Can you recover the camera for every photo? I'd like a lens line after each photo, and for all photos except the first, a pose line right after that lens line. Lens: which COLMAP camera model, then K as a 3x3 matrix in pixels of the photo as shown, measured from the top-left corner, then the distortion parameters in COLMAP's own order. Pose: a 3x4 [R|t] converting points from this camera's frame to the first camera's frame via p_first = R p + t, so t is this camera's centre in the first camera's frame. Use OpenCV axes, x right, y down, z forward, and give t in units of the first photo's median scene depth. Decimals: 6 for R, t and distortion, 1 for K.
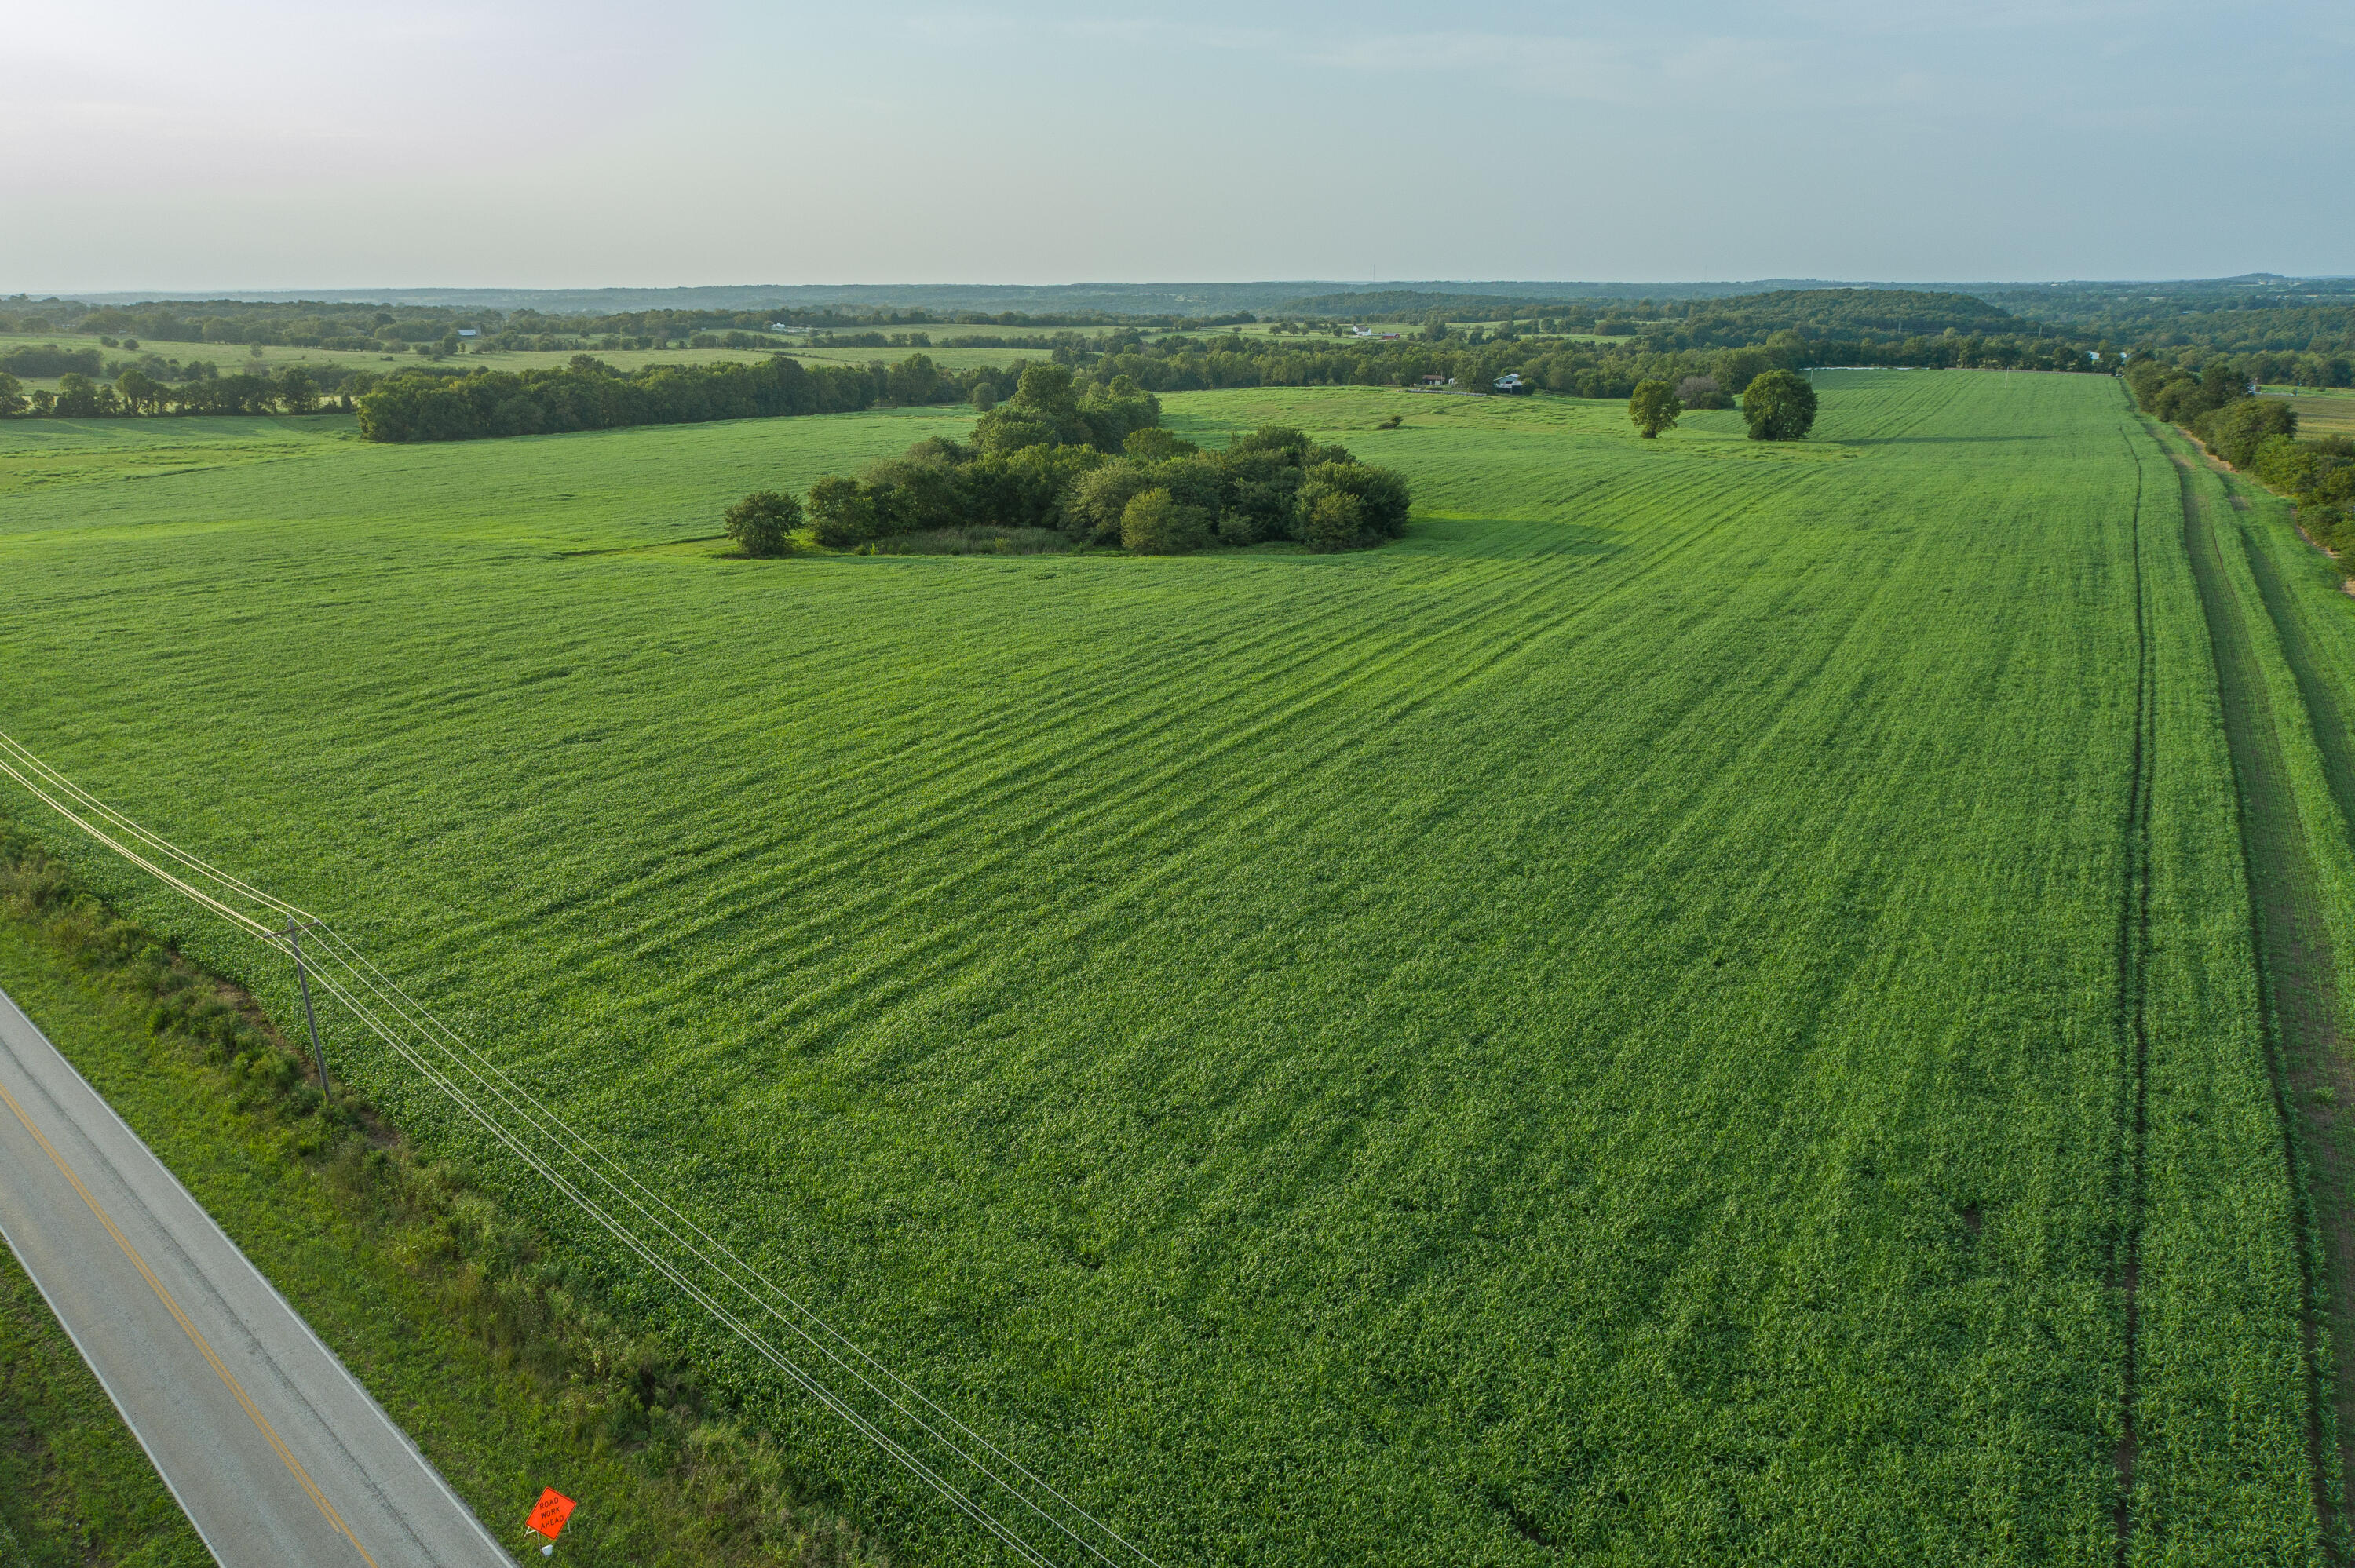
lens RADIAL K [[1590.5, 0, 1182.1], [0, 1590.5, 783.8], [0, 0, 1]] dist [-0.006966, 0.017246]
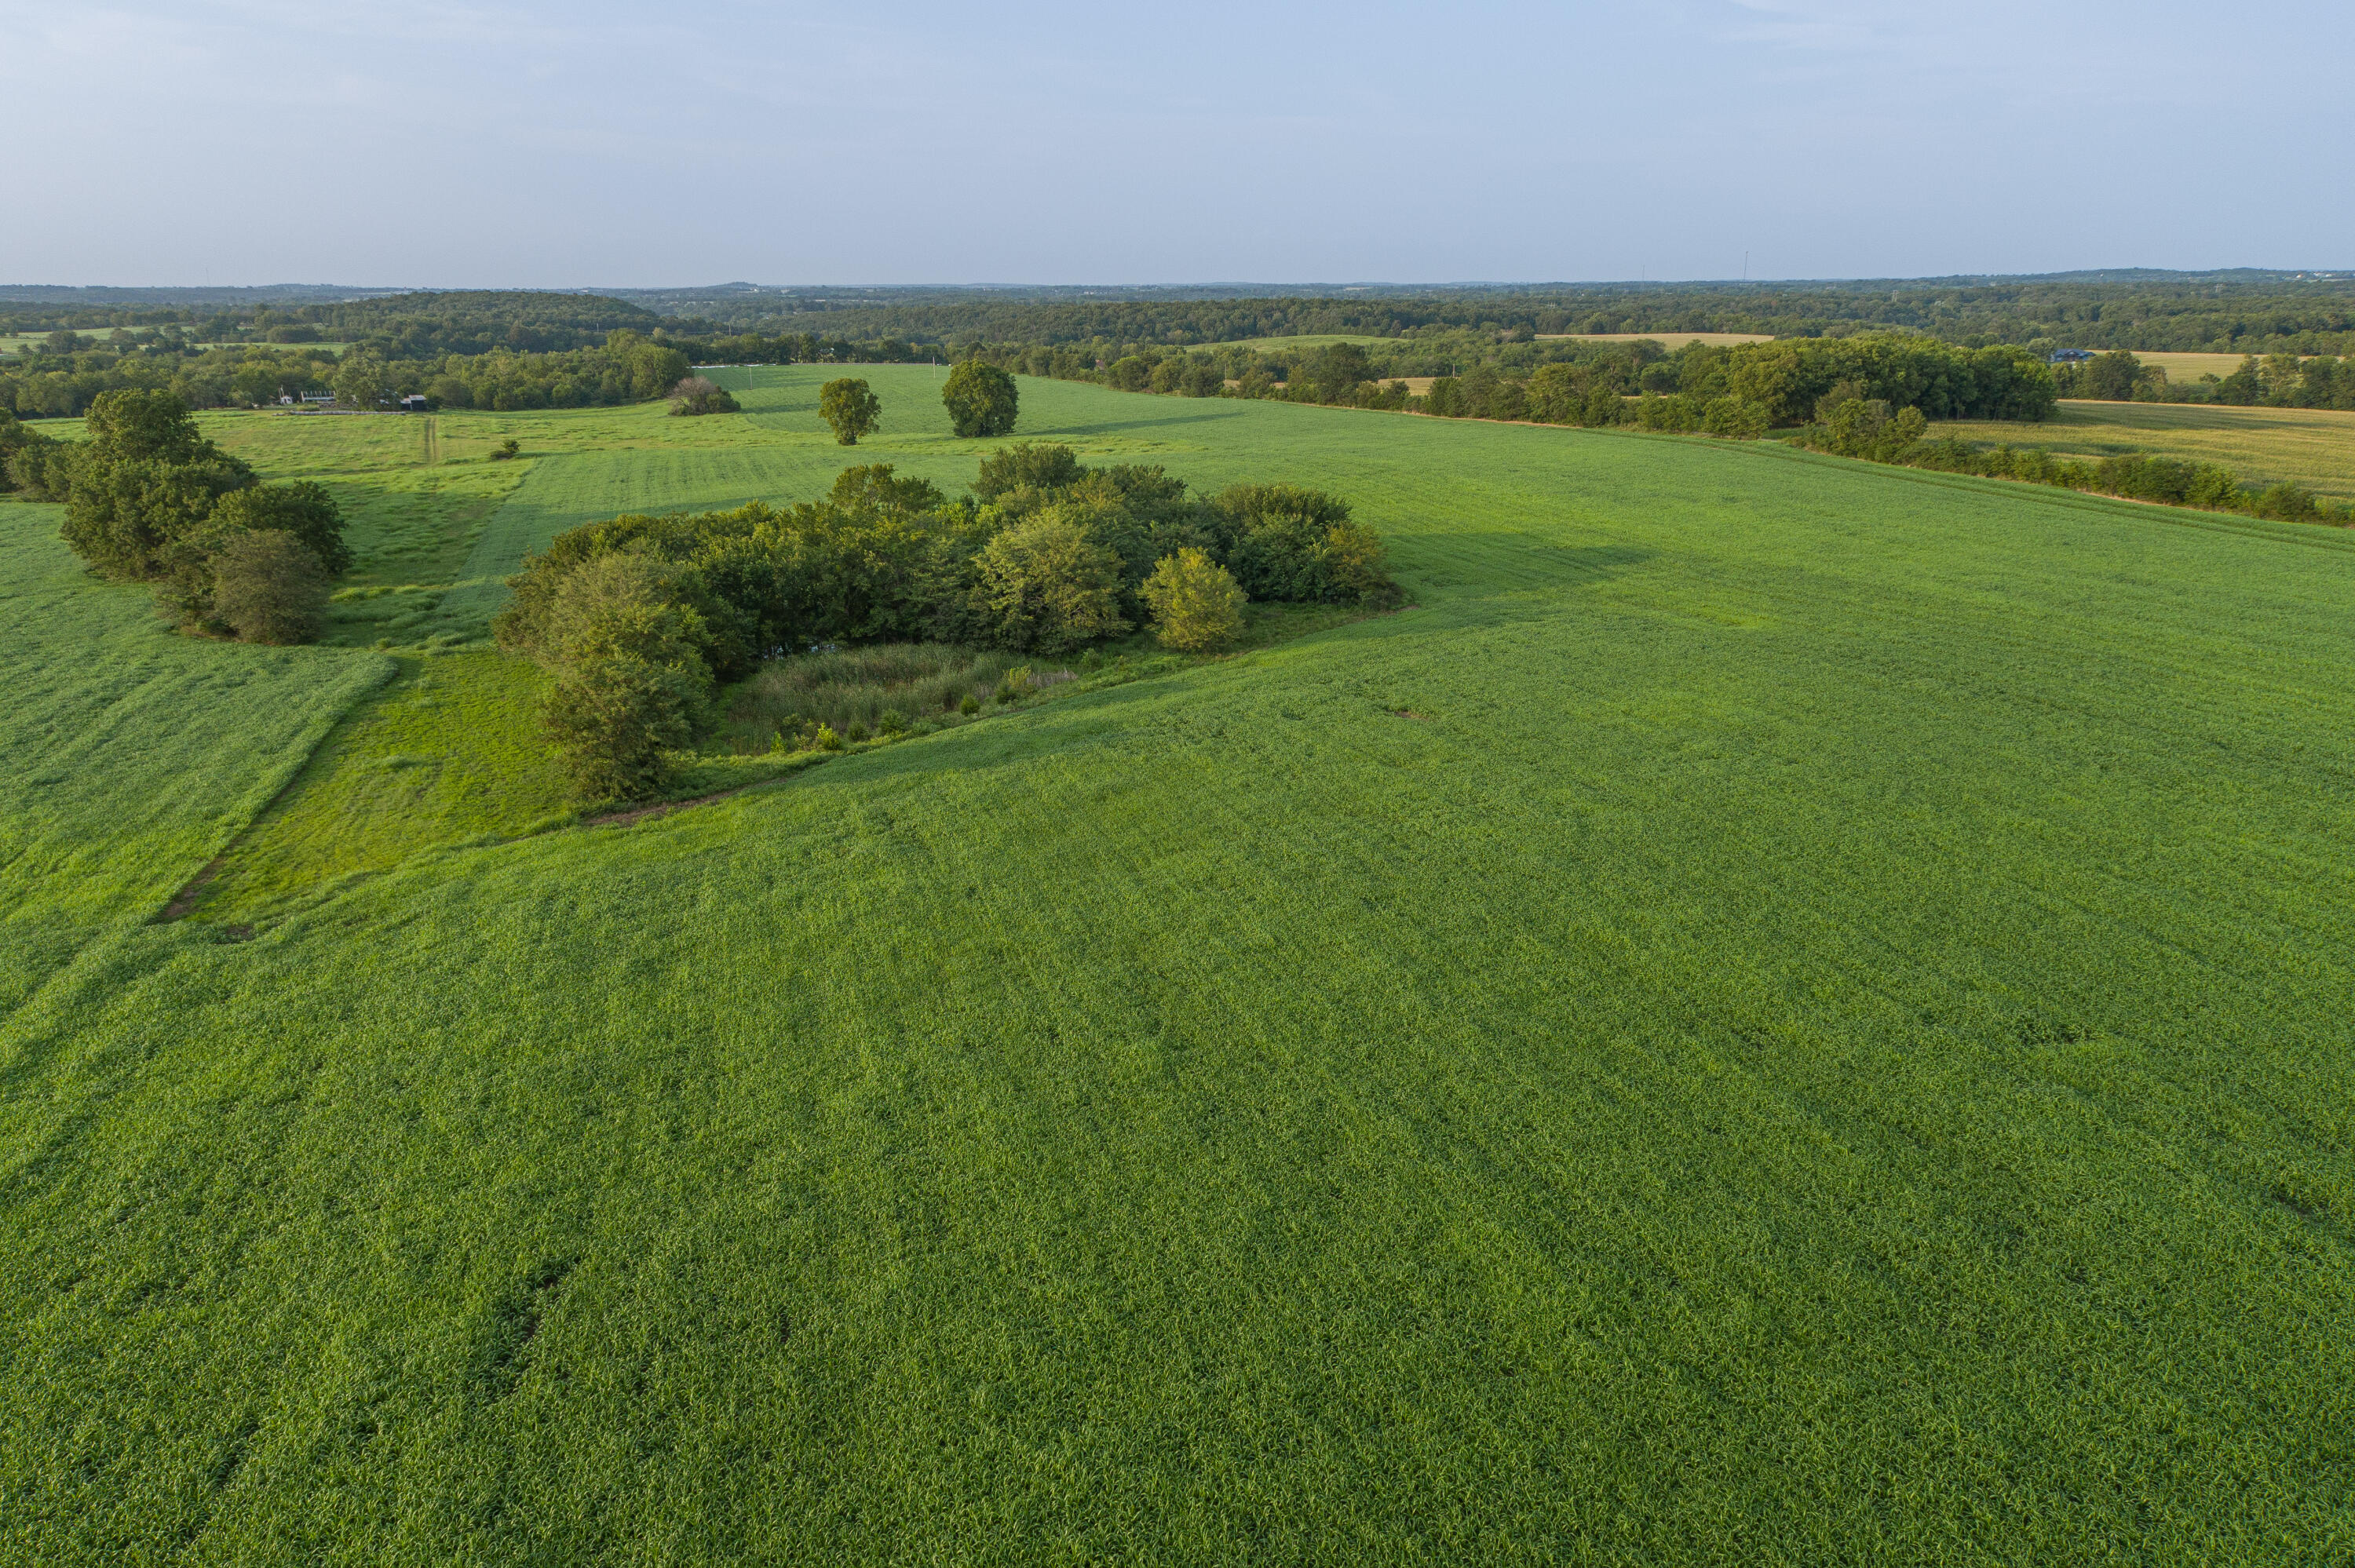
lens RADIAL K [[1590.5, 0, 1182.1], [0, 1590.5, 783.8], [0, 0, 1]] dist [-0.006966, 0.017246]
pose [[0.659763, -0.222685, 0.717721, -0.106663], [0.225259, 0.969771, 0.093819, -0.033840], [-0.716917, 0.099775, 0.689981, 0.124817]]
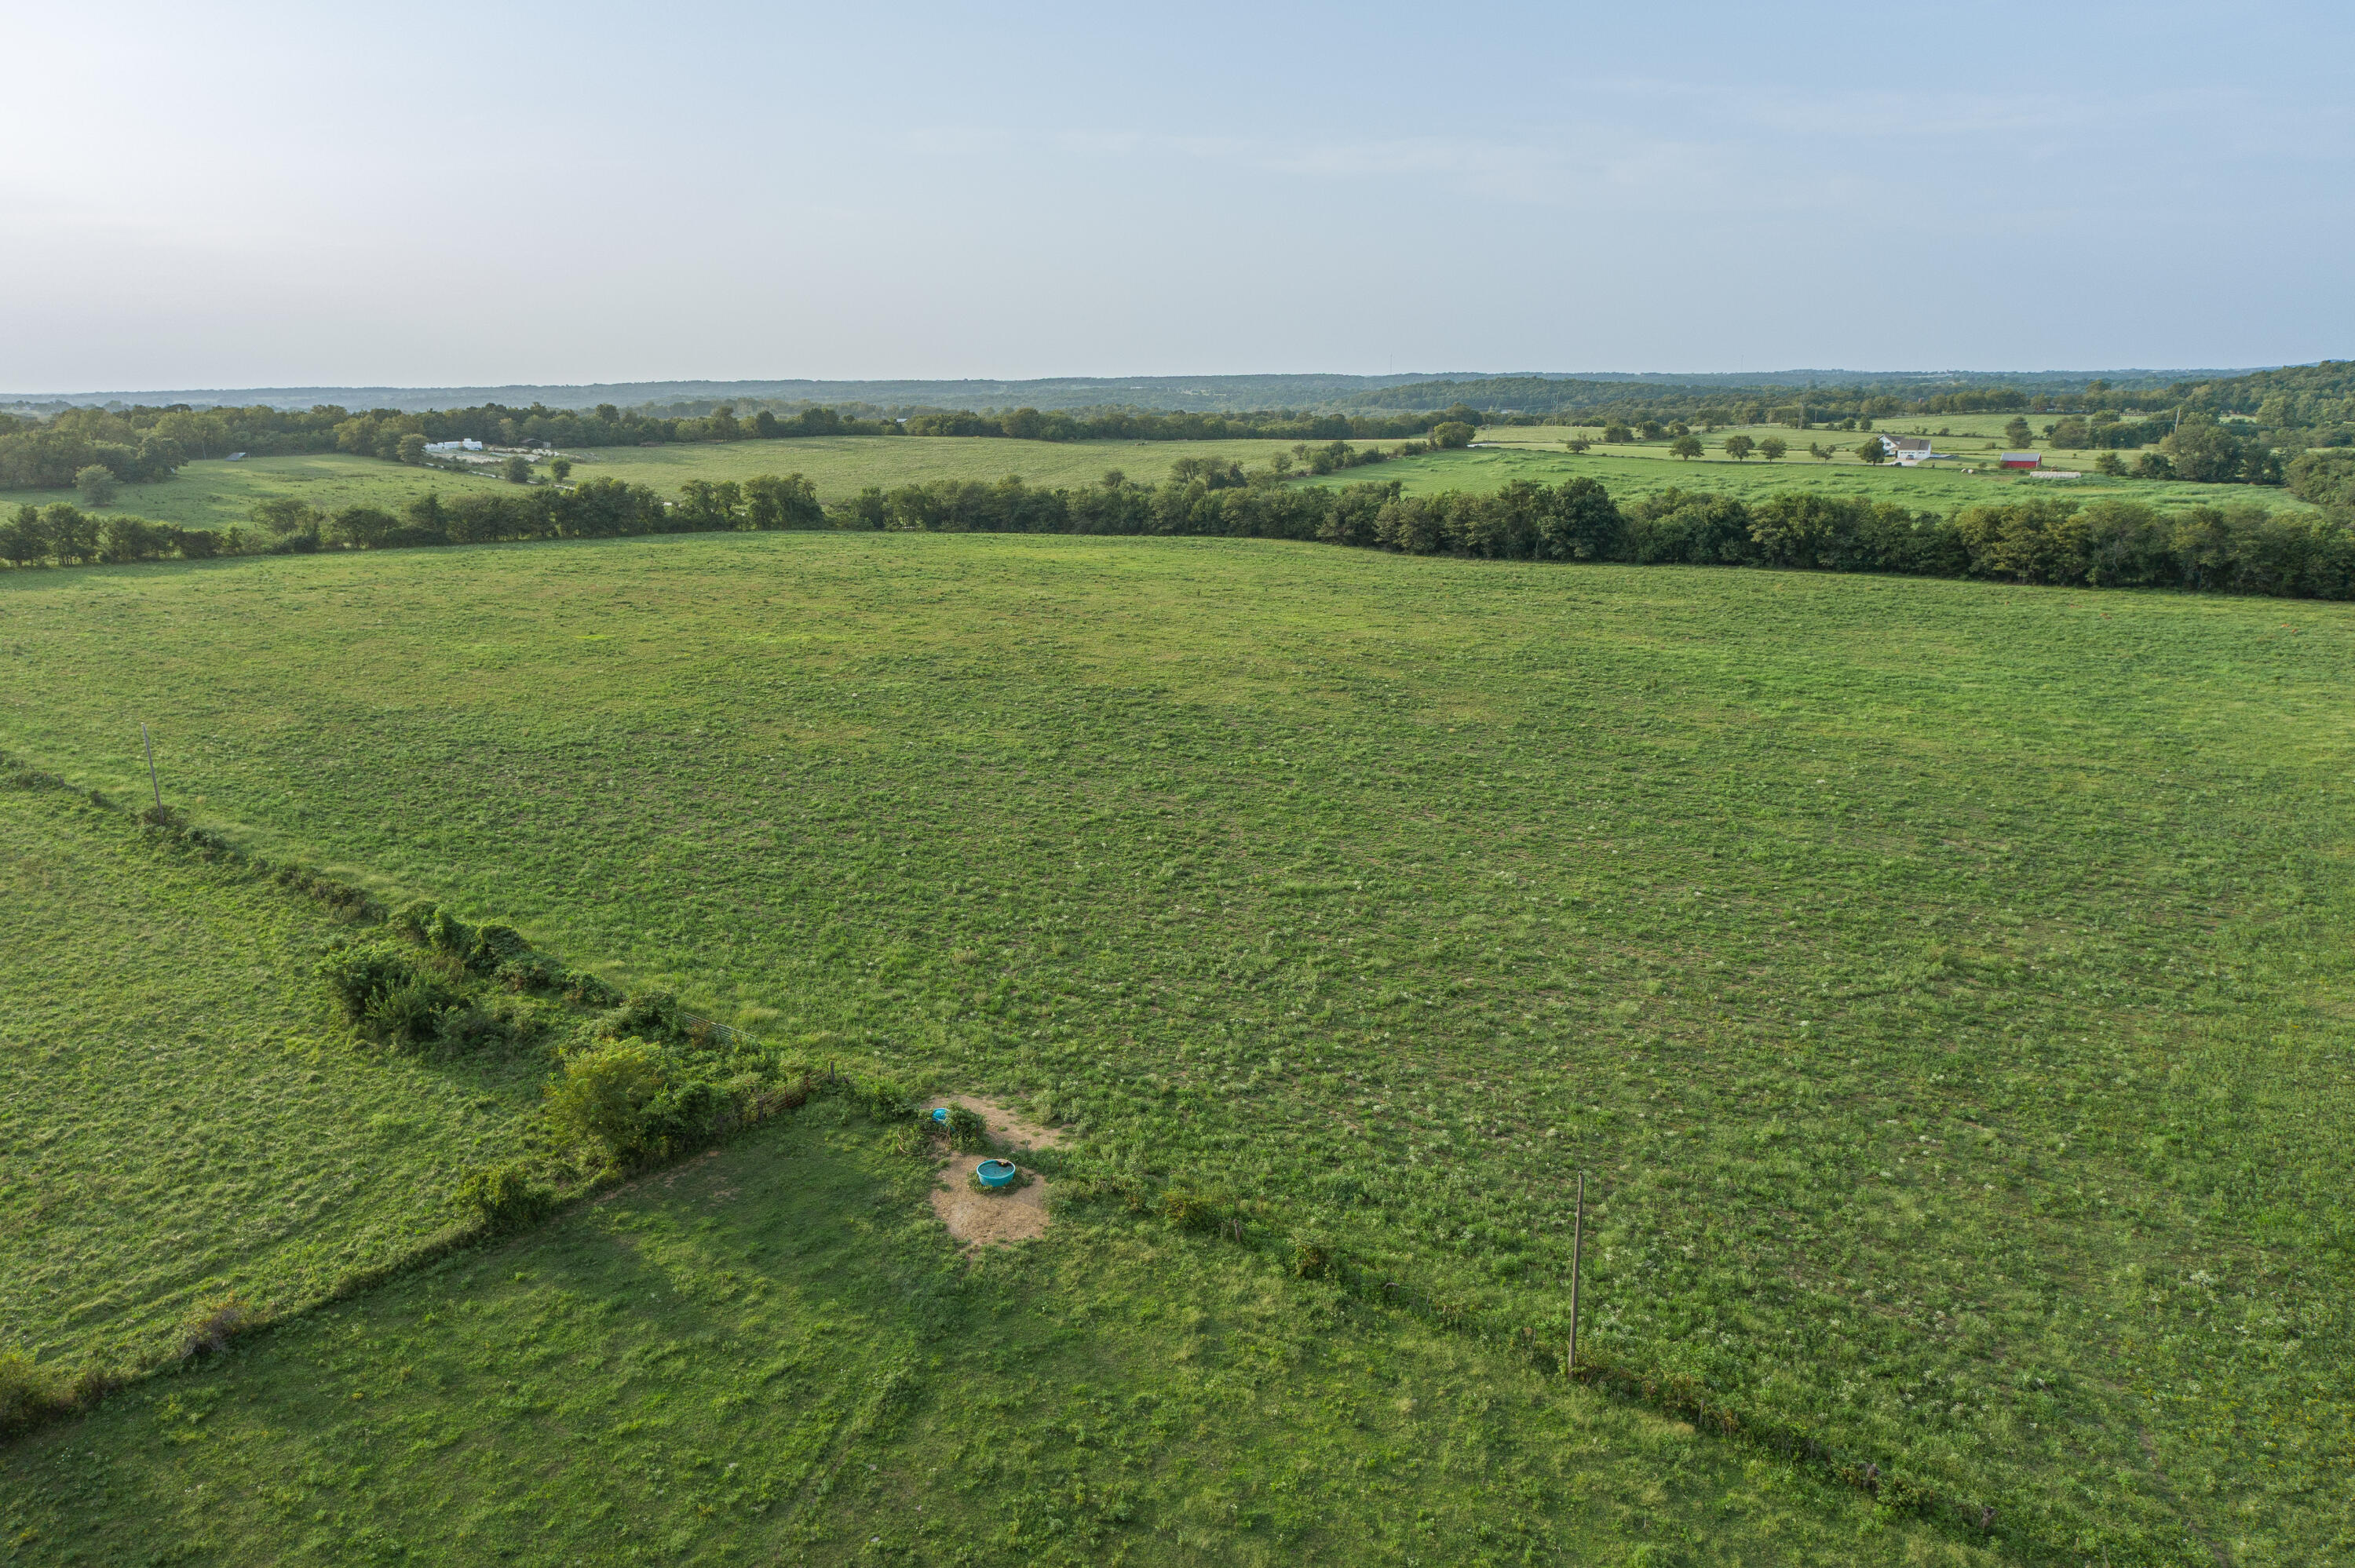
lens RADIAL K [[1590.5, 0, 1182.1], [0, 1590.5, 783.8], [0, 0, 1]] dist [-0.006966, 0.017246]
pose [[0.999606, -0.013511, 0.024623, -0.111492], [0.014889, 0.998283, -0.056660, -0.237101], [-0.023815, 0.057004, 0.998090, 0.801004]]
